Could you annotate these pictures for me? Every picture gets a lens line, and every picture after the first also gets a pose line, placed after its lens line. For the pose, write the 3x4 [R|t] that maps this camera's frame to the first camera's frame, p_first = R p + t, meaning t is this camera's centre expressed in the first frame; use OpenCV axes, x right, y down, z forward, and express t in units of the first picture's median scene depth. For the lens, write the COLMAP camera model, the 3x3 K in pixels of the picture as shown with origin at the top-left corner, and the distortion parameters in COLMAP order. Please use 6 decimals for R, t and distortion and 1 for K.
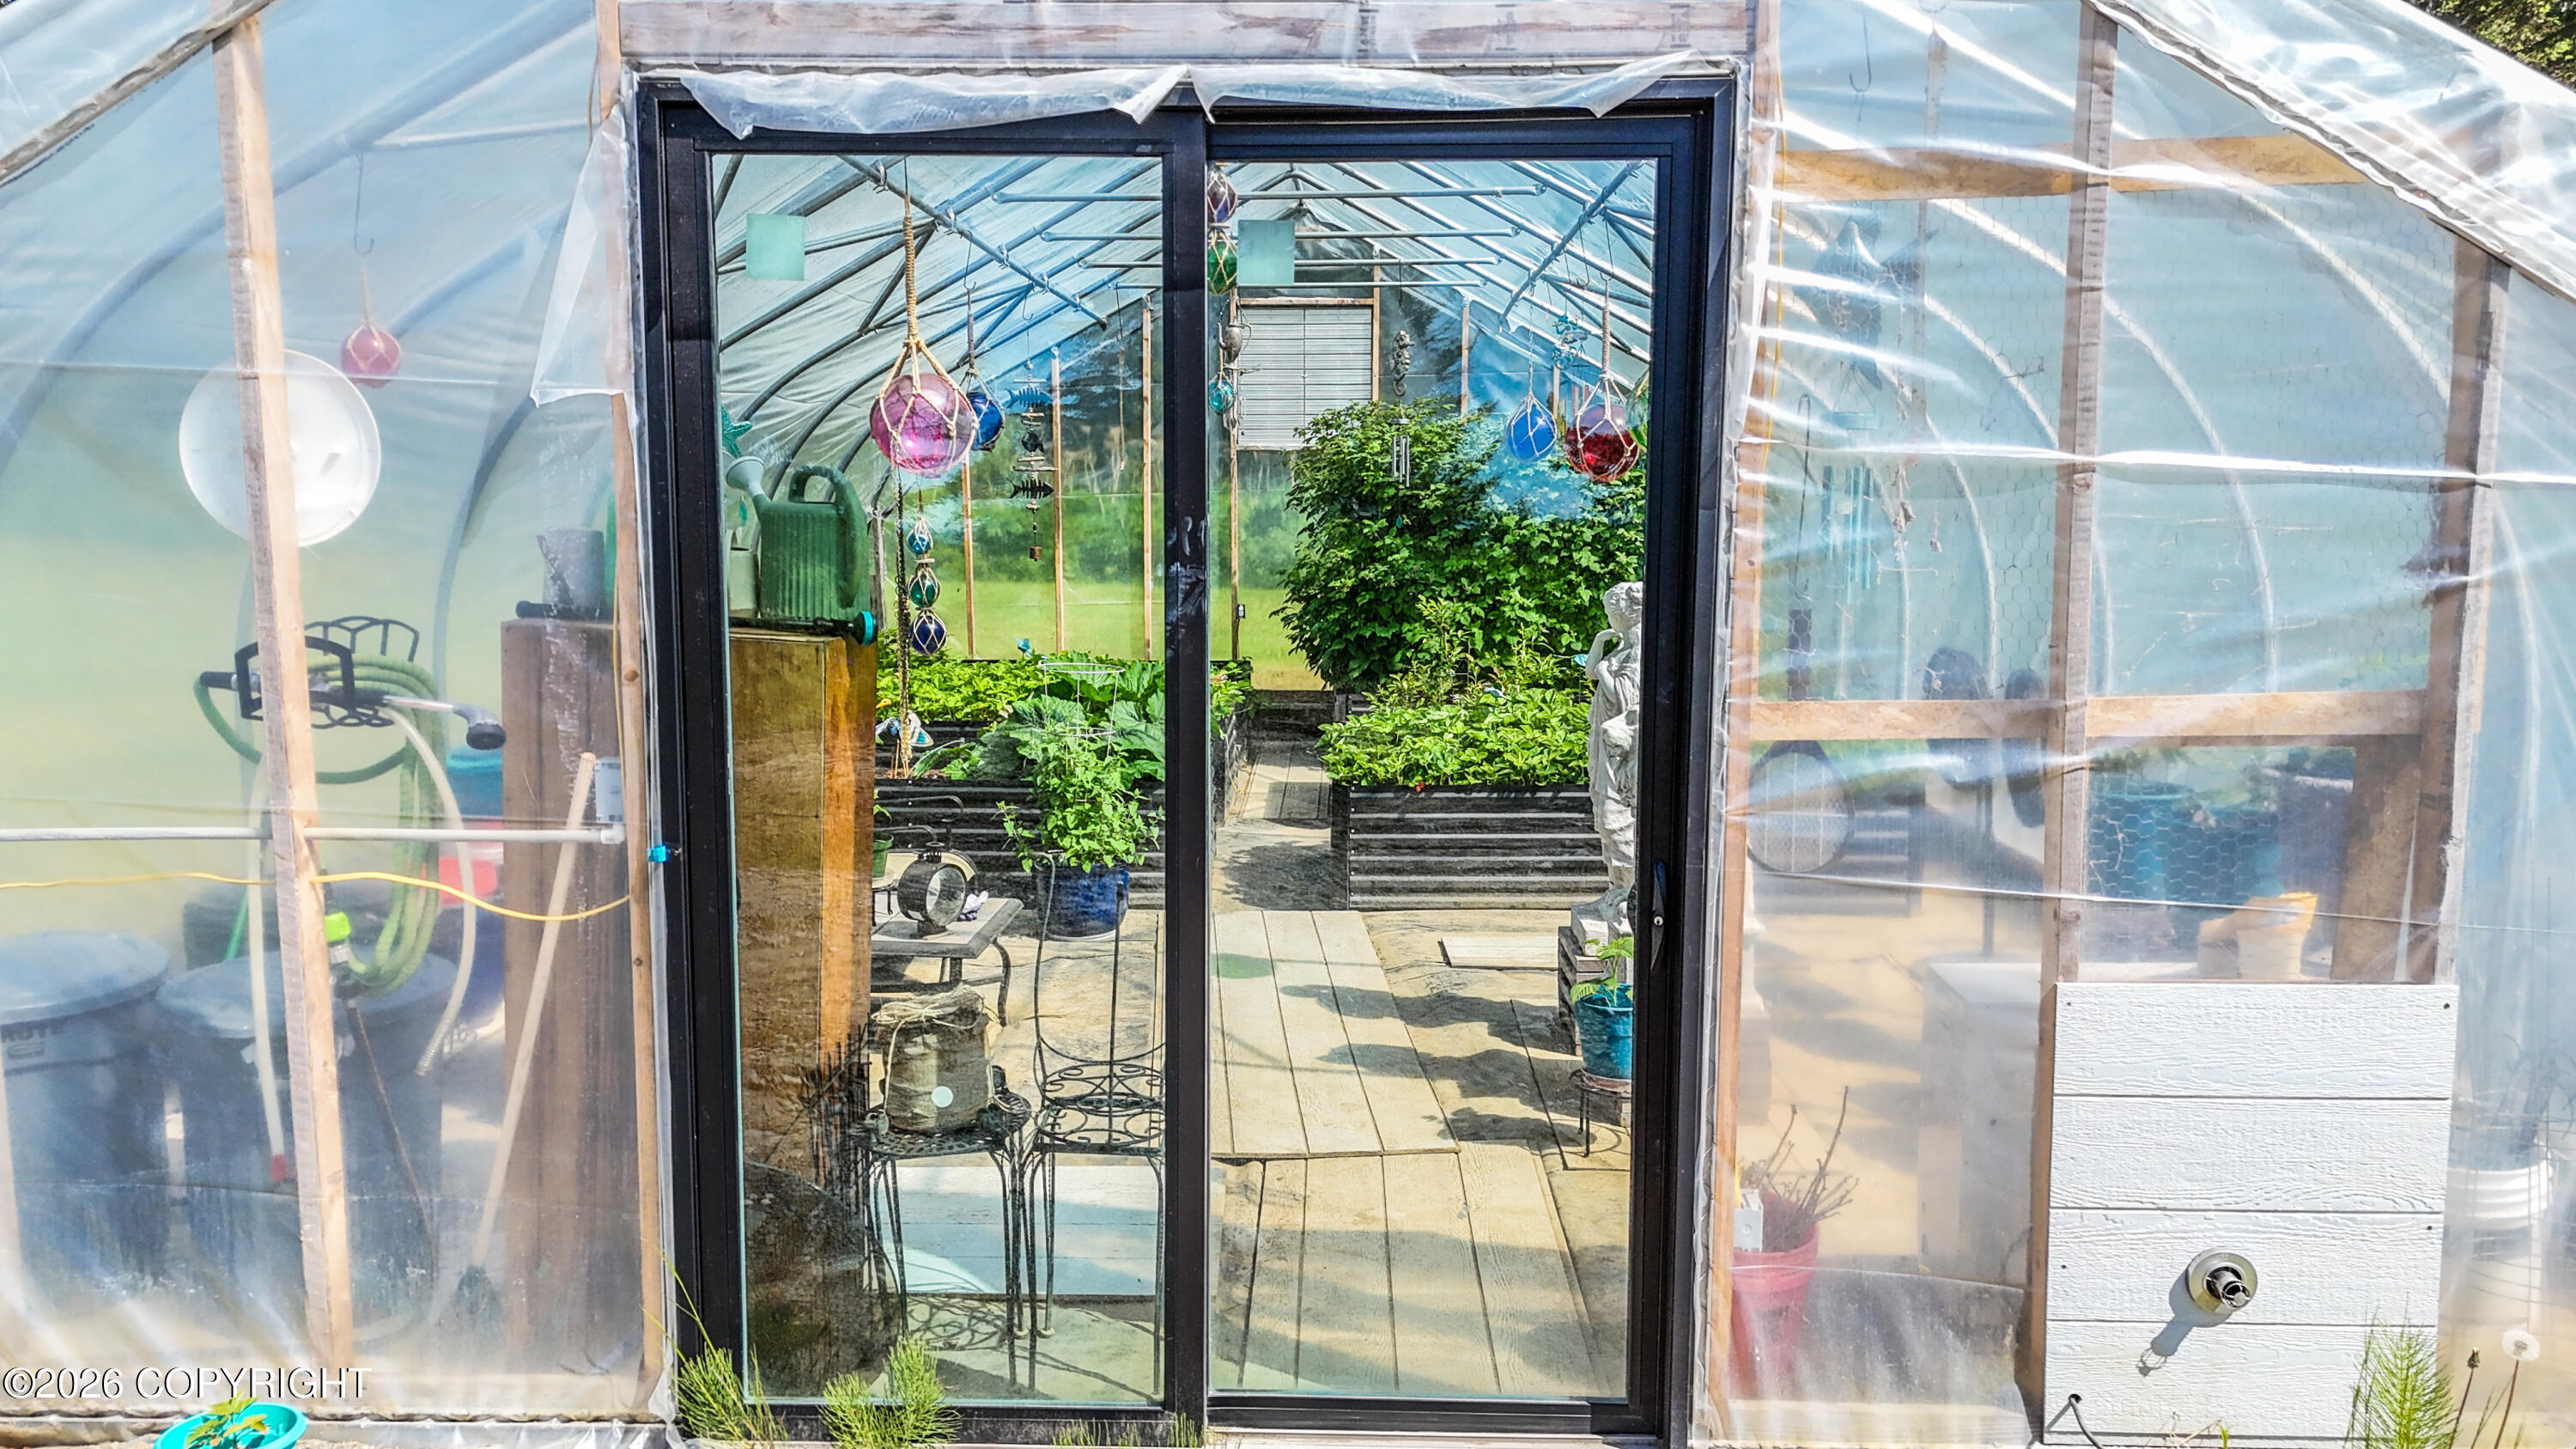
lens RADIAL K [[1846.7, 0, 1289.2], [0, 1846.7, 723.8], [0, 0, 1]] dist [0.046807, -0.012861]
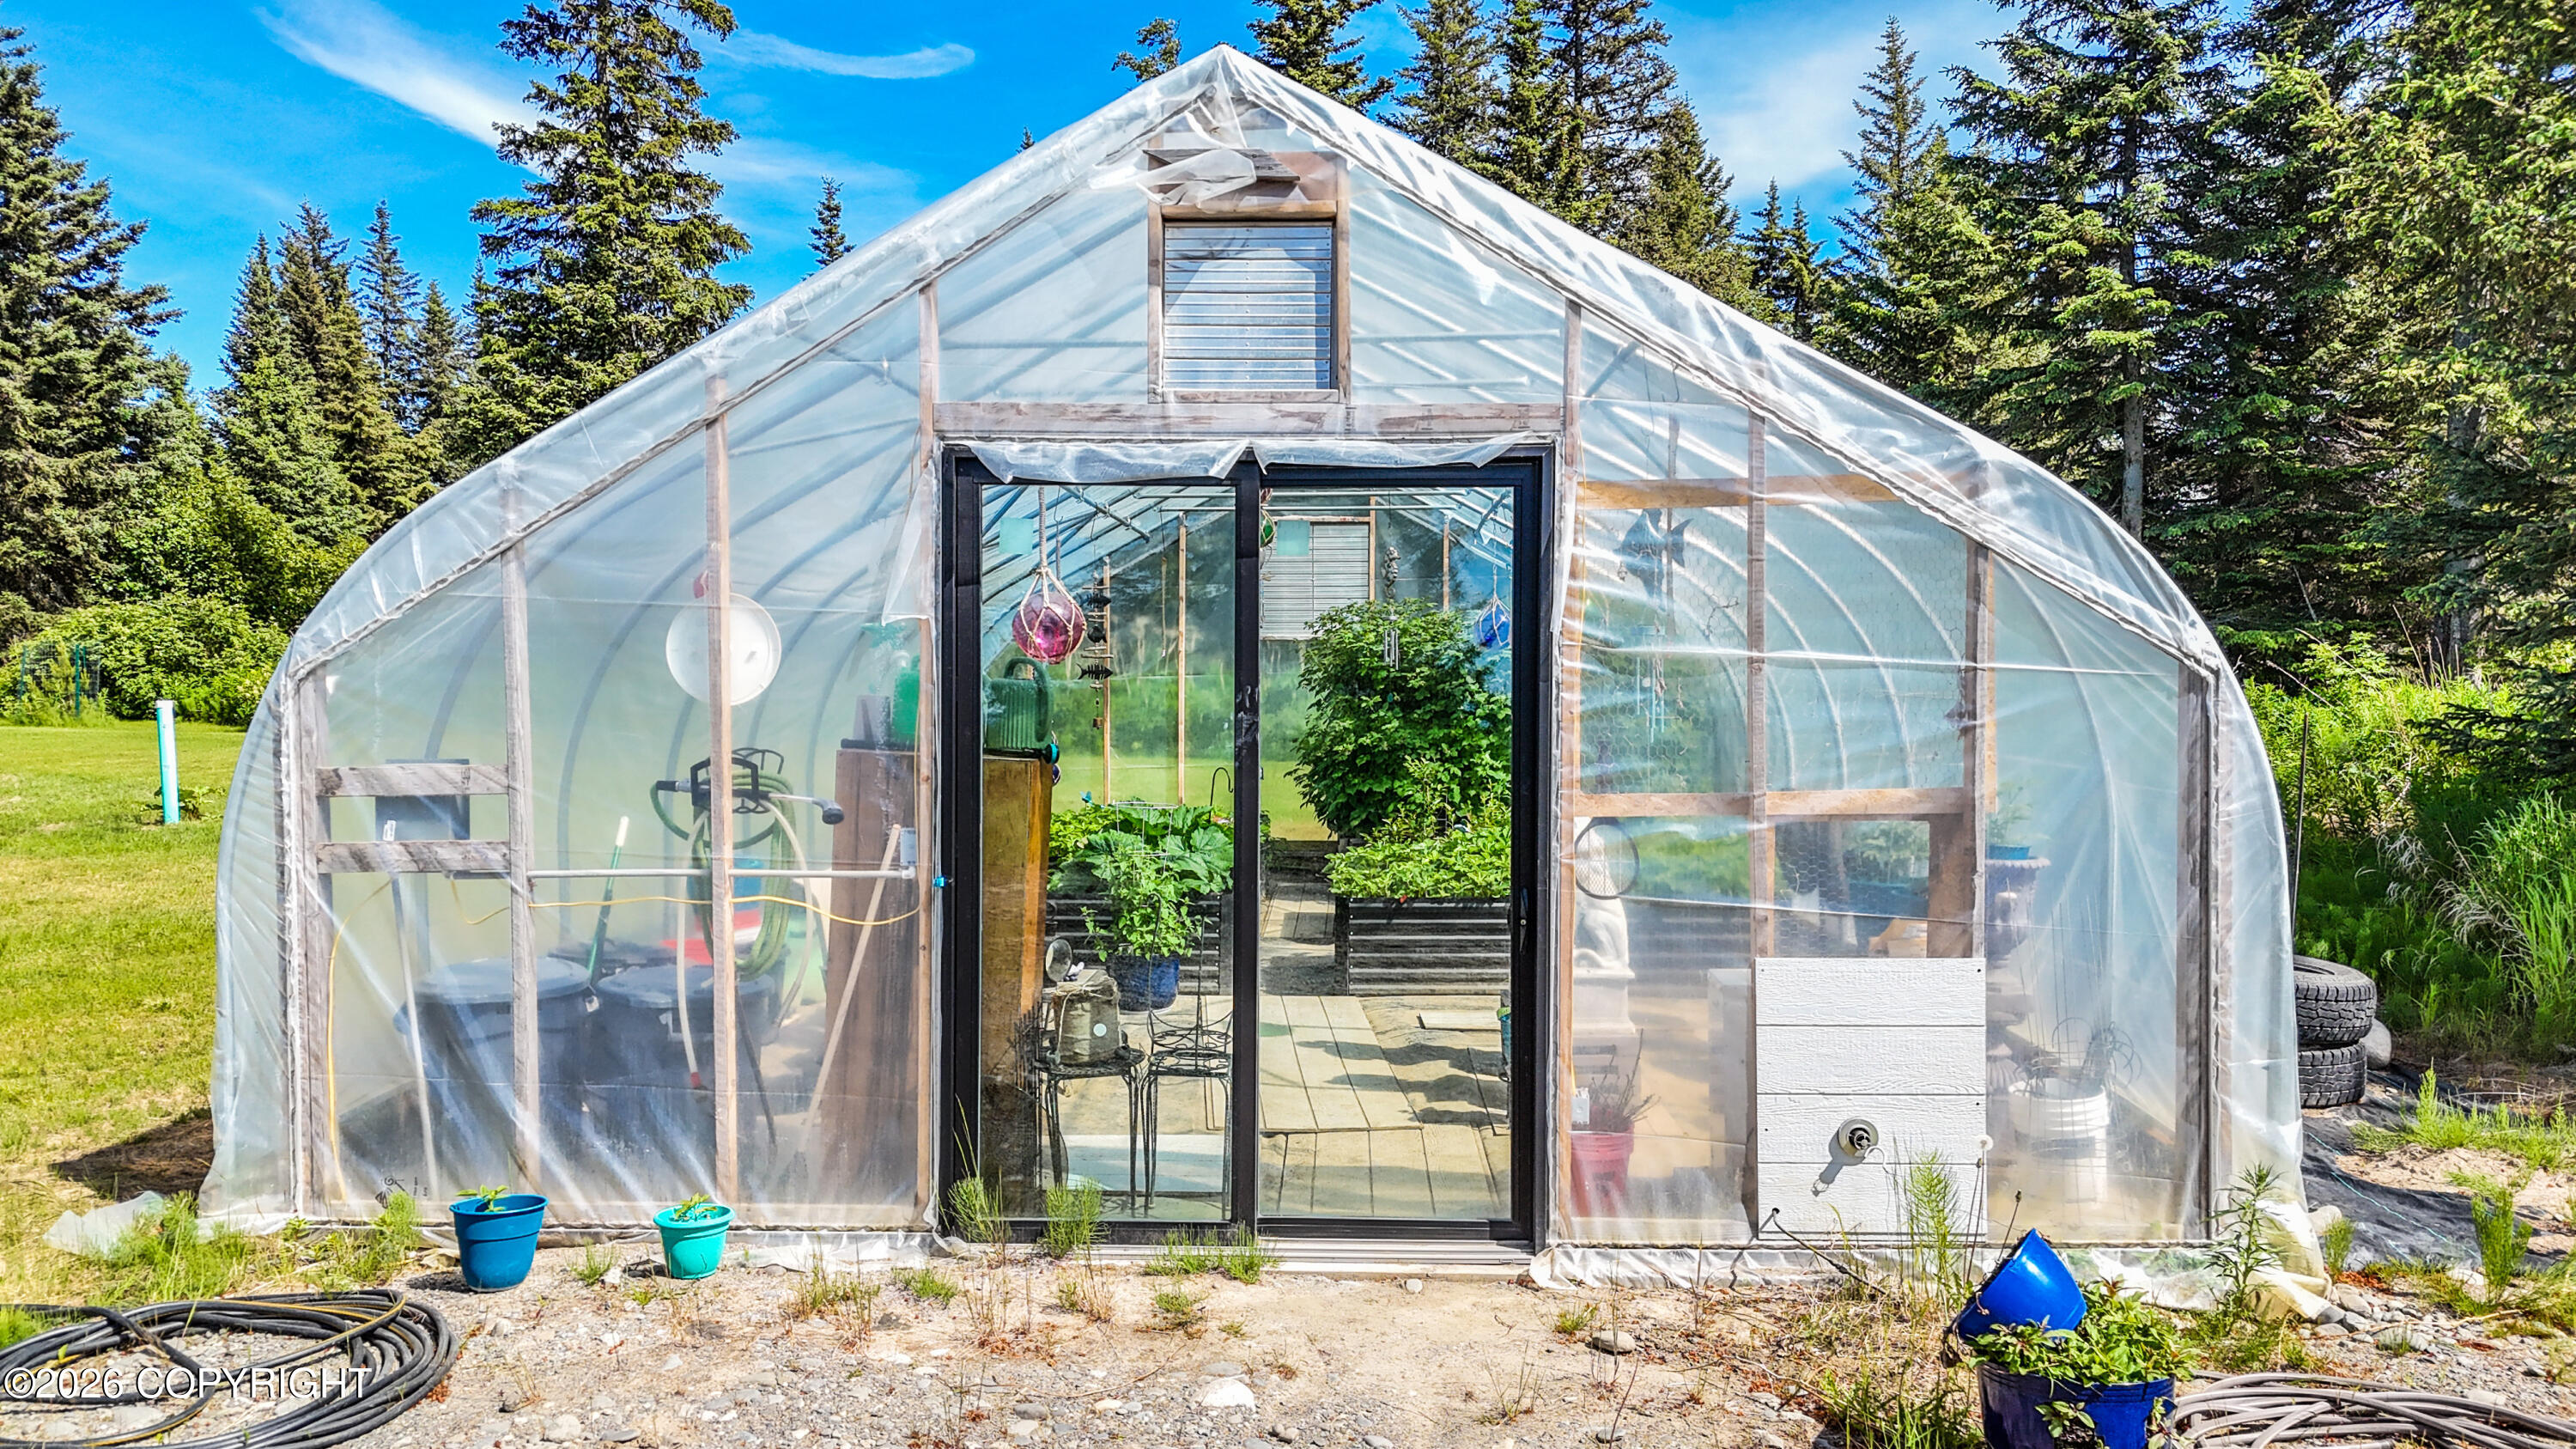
lens RADIAL K [[1846.7, 0, 1296.3], [0, 1846.7, 726.0], [0, 0, 1]] dist [0.046807, -0.012861]
pose [[1.000000, -0.000116, -0.000260, -0.008657], [0.000090, 0.995244, -0.097415, 0.088203], [0.000270, 0.097415, 0.995244, -0.678369]]
